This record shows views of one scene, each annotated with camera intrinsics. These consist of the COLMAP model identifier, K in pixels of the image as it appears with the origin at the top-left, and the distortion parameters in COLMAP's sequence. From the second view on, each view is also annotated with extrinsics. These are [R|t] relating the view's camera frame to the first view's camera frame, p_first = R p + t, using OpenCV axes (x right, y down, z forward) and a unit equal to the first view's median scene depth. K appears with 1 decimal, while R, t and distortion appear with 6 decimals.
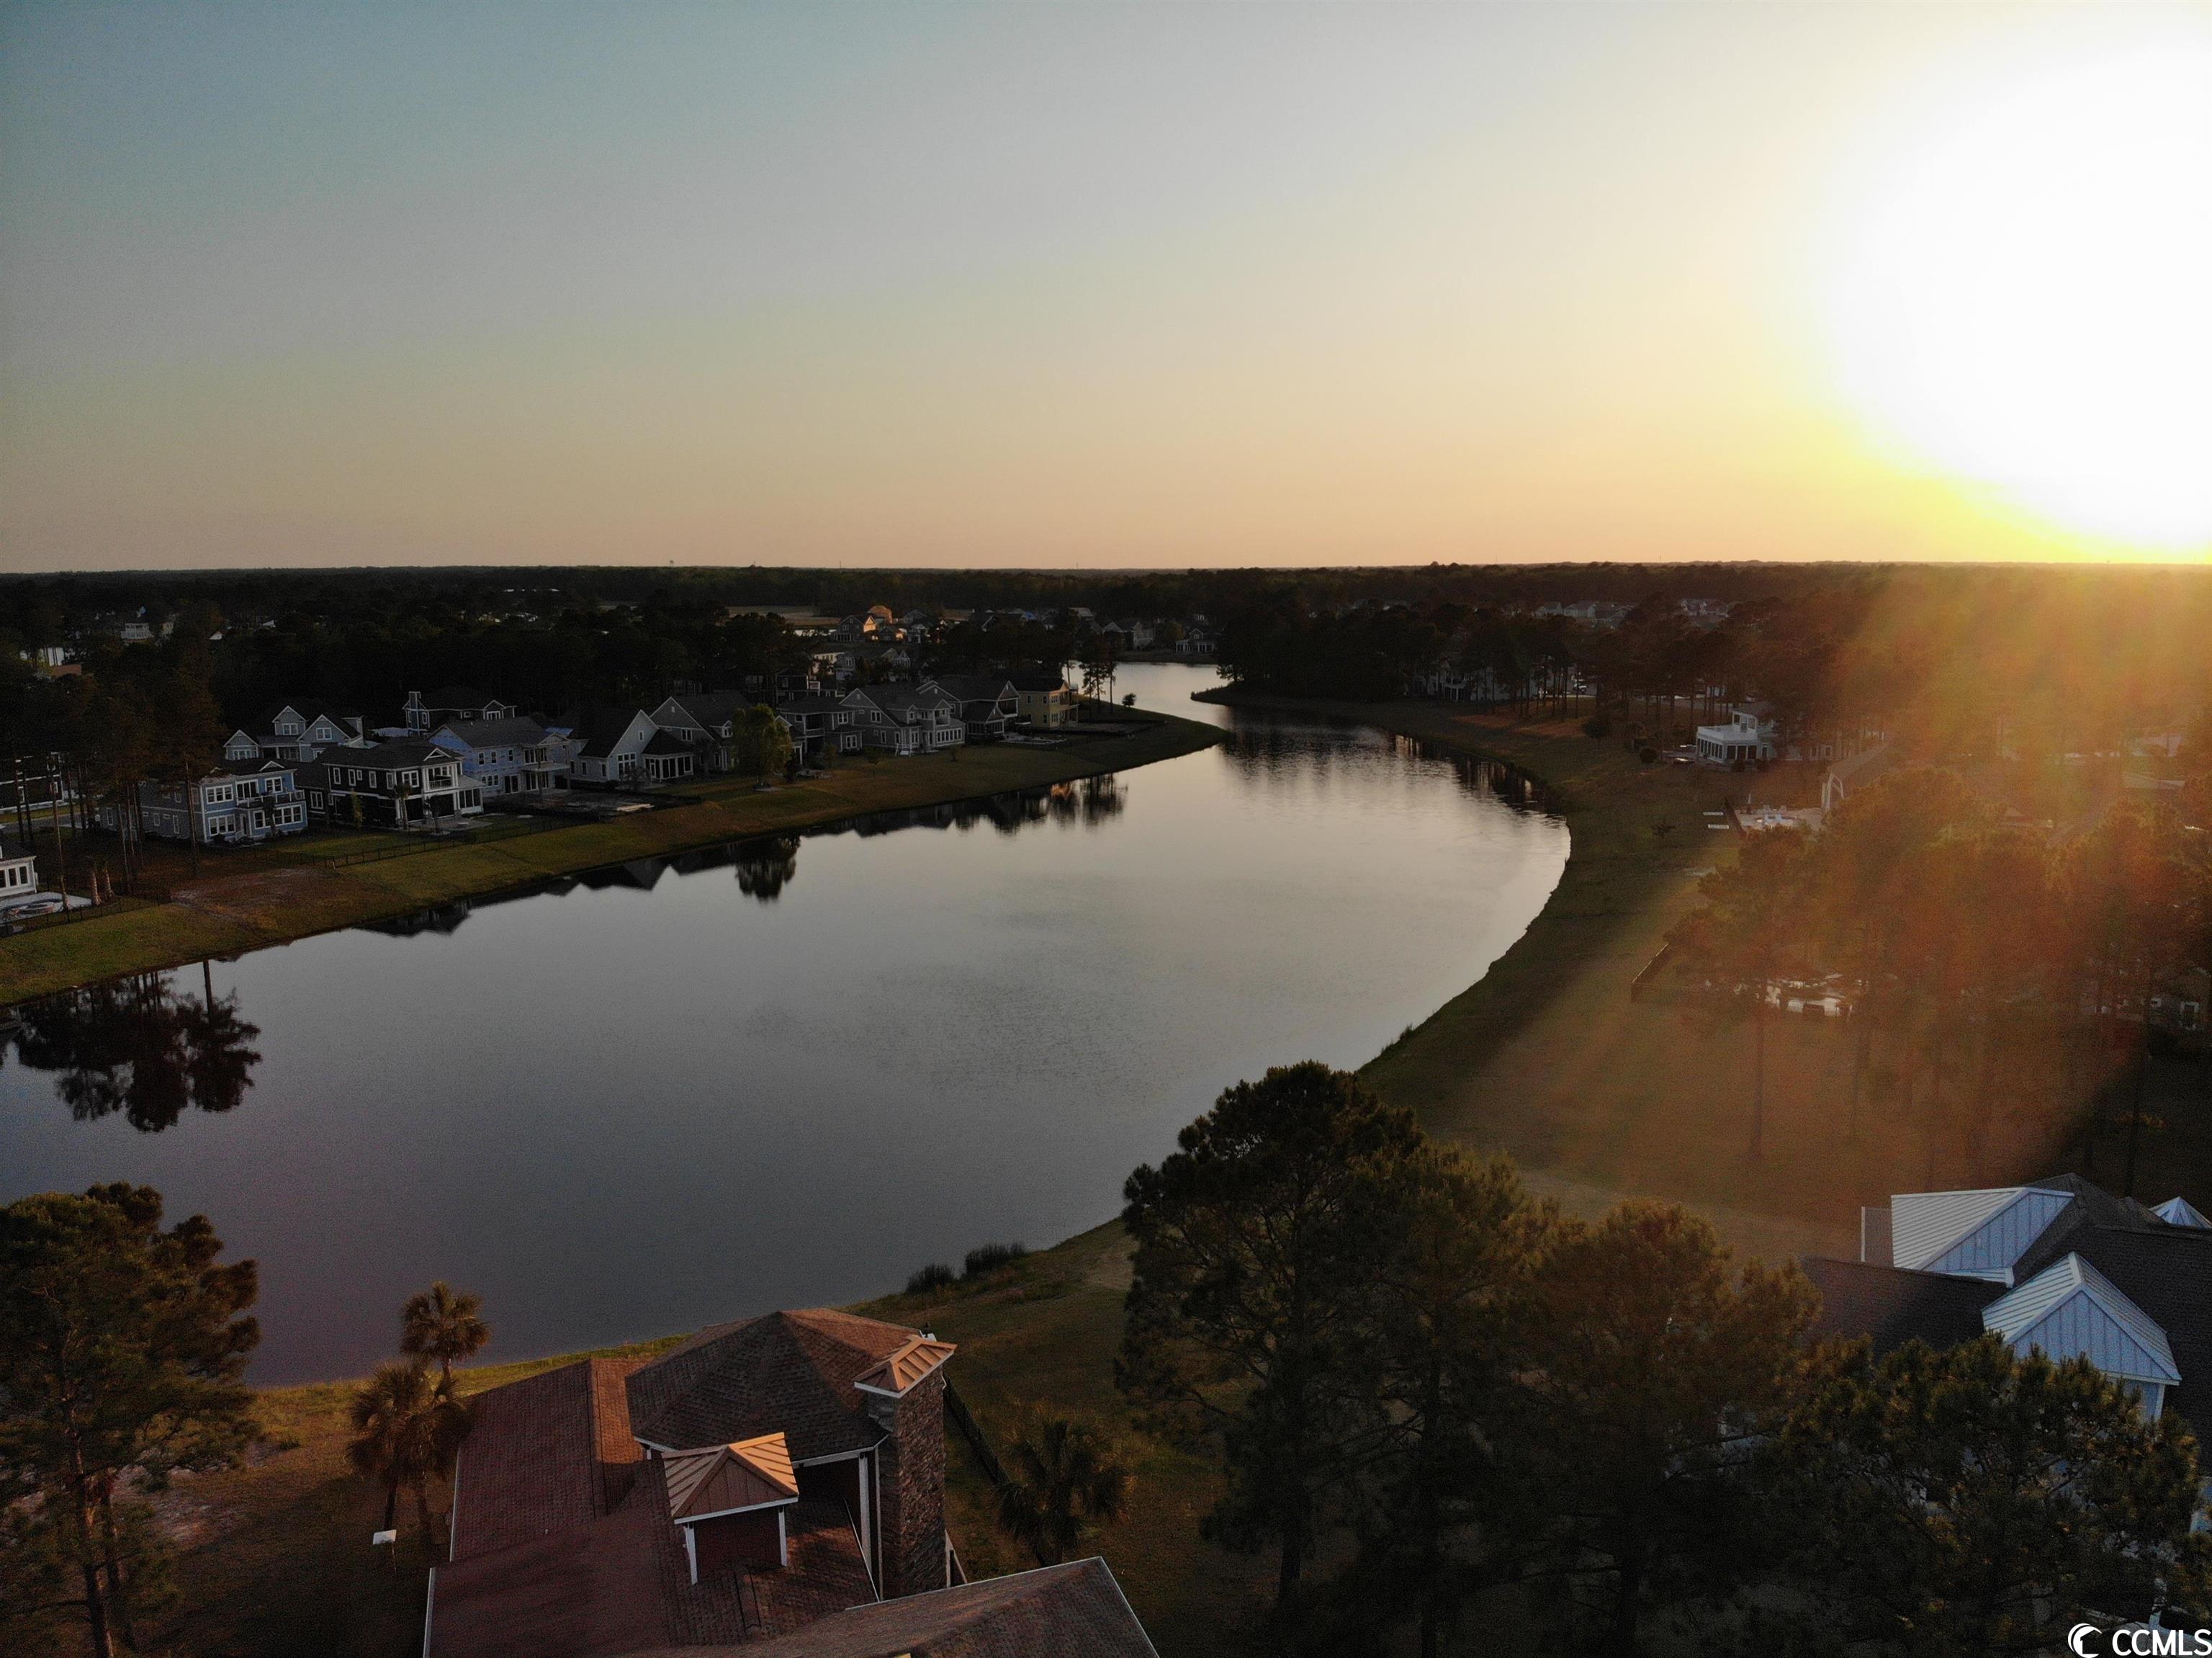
lens RADIAL K [[1626.4, 0, 1117.0], [0, 1626.4, 845.4], [0, 0, 1]] dist [0.083126, -0.232647]
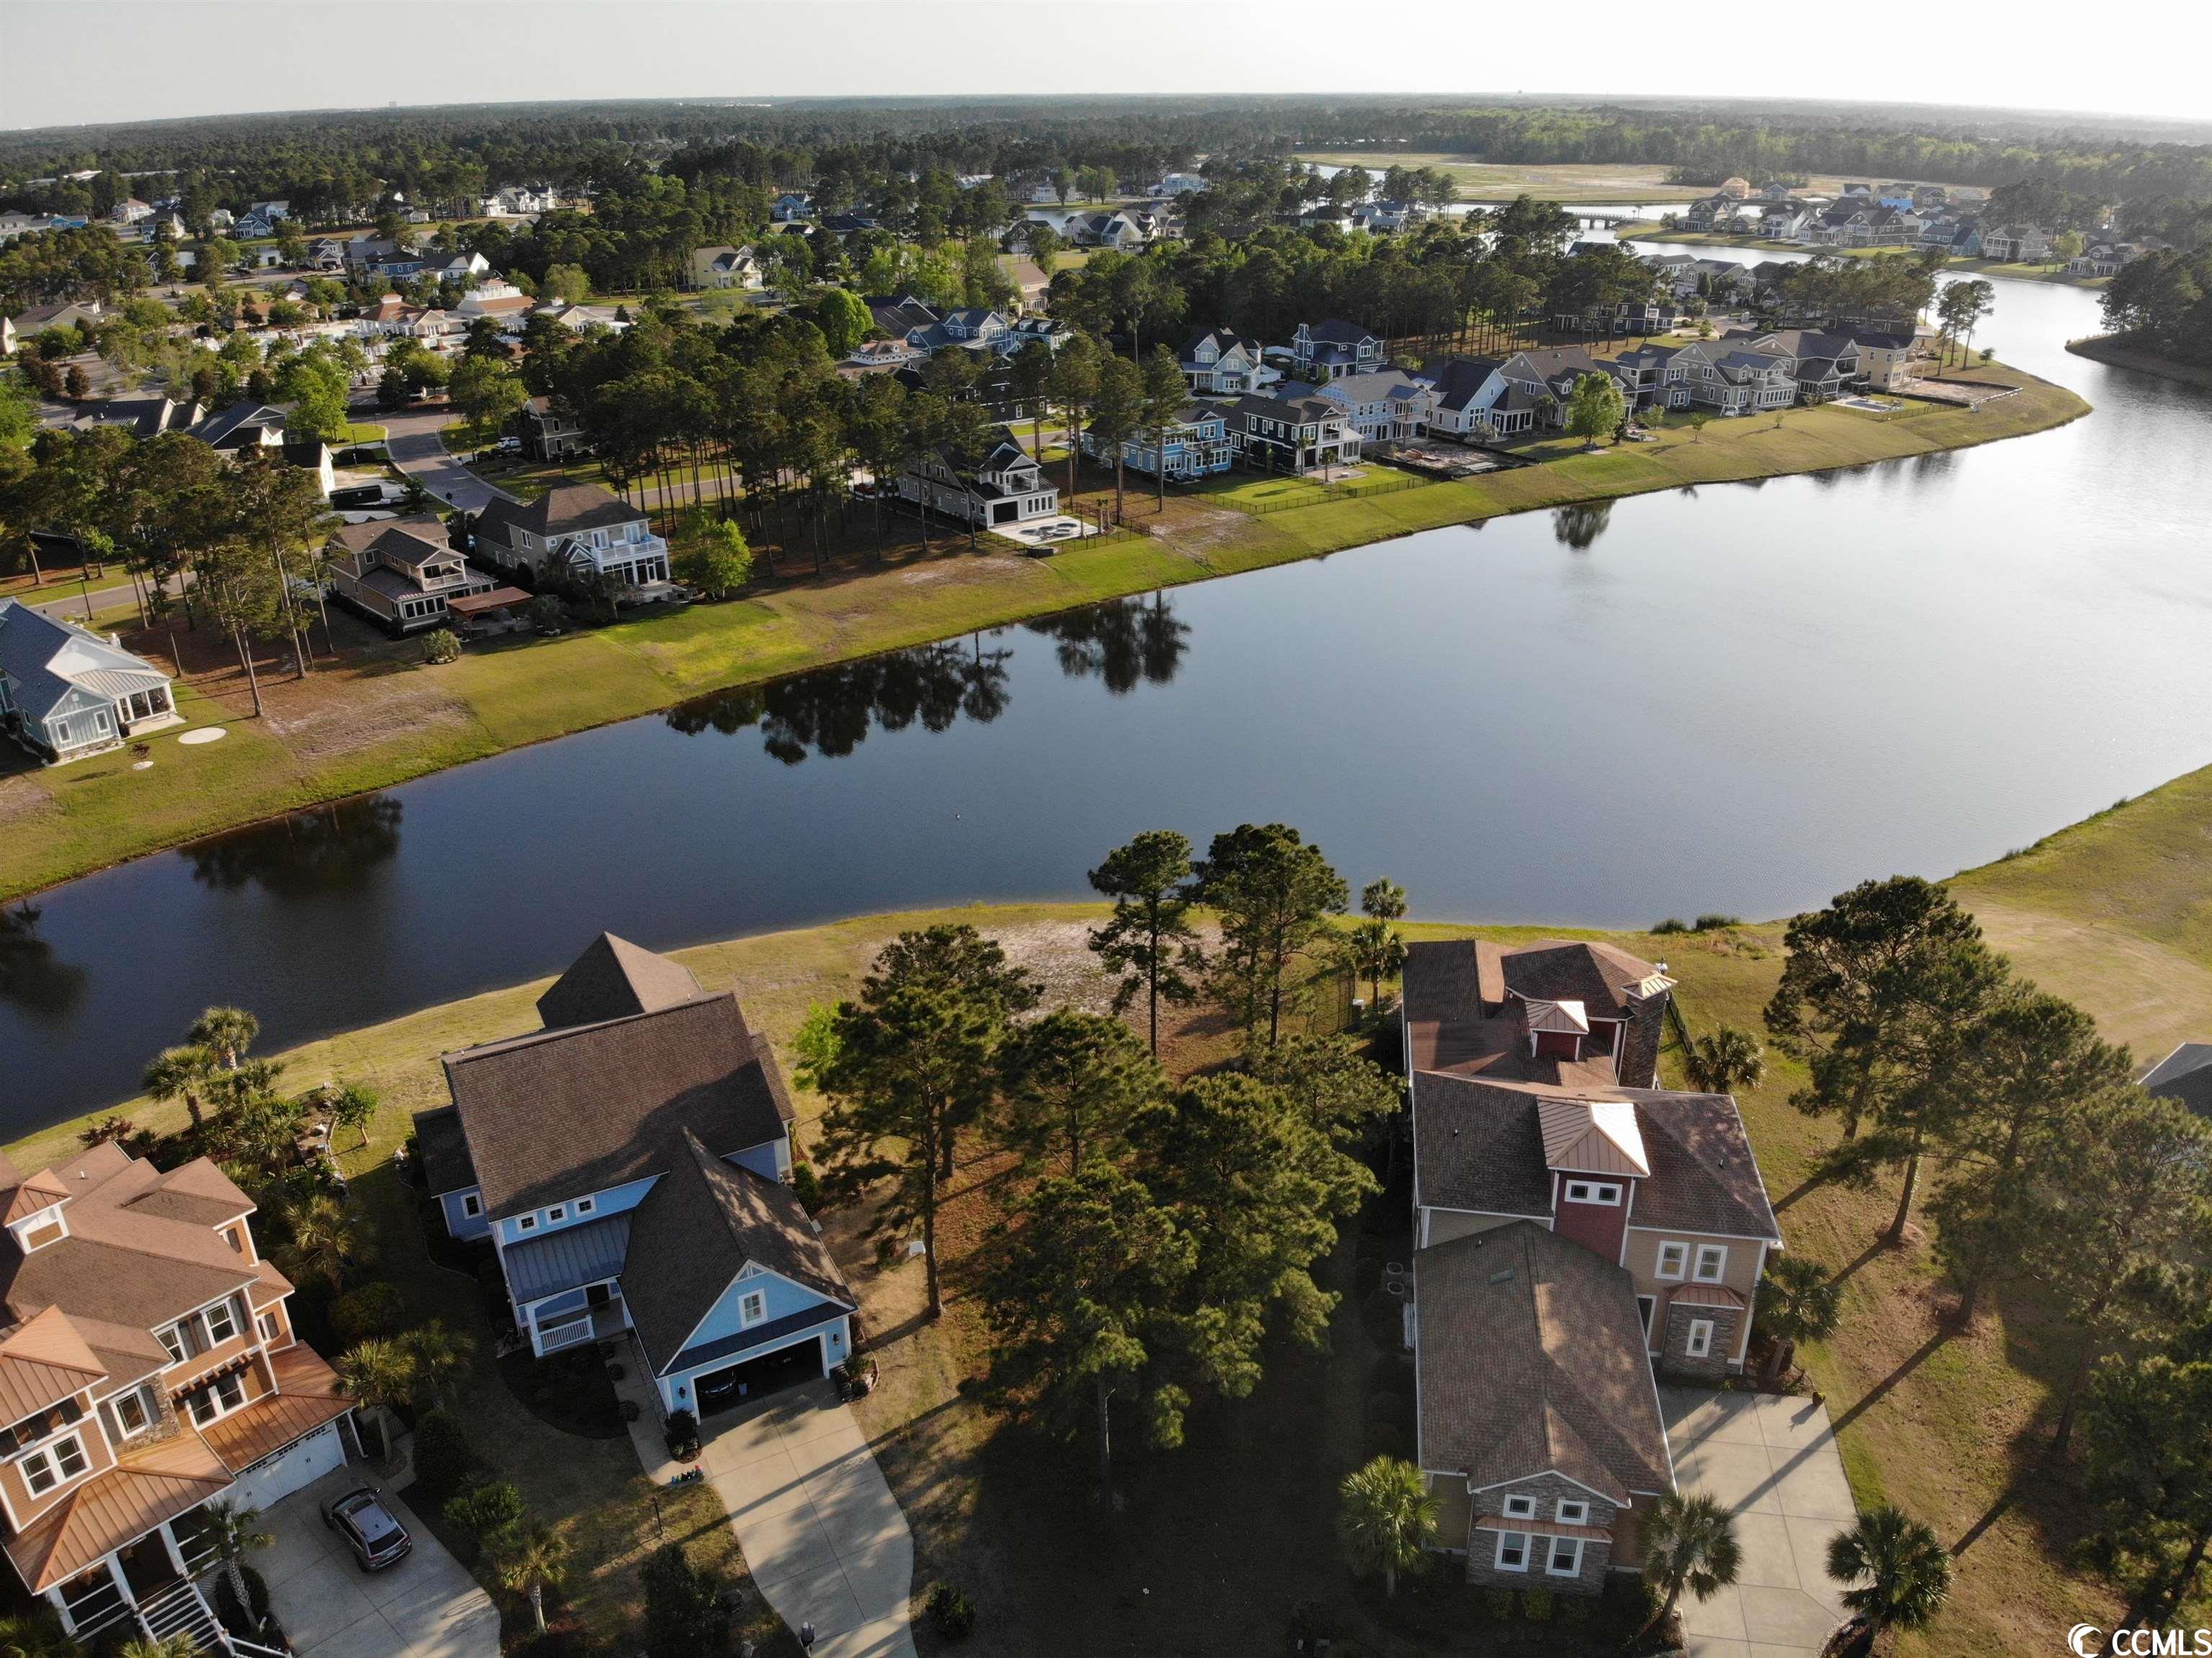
lens RADIAL K [[1626.4, 0, 1117.0], [0, 1626.4, 845.4], [0, 0, 1]] dist [0.083126, -0.232647]
pose [[0.886807, 0.192529, -0.420126, 0.020998], [-0.075887, 0.957414, 0.278566, -0.073468], [0.455866, -0.215152, 0.863652, -0.204310]]
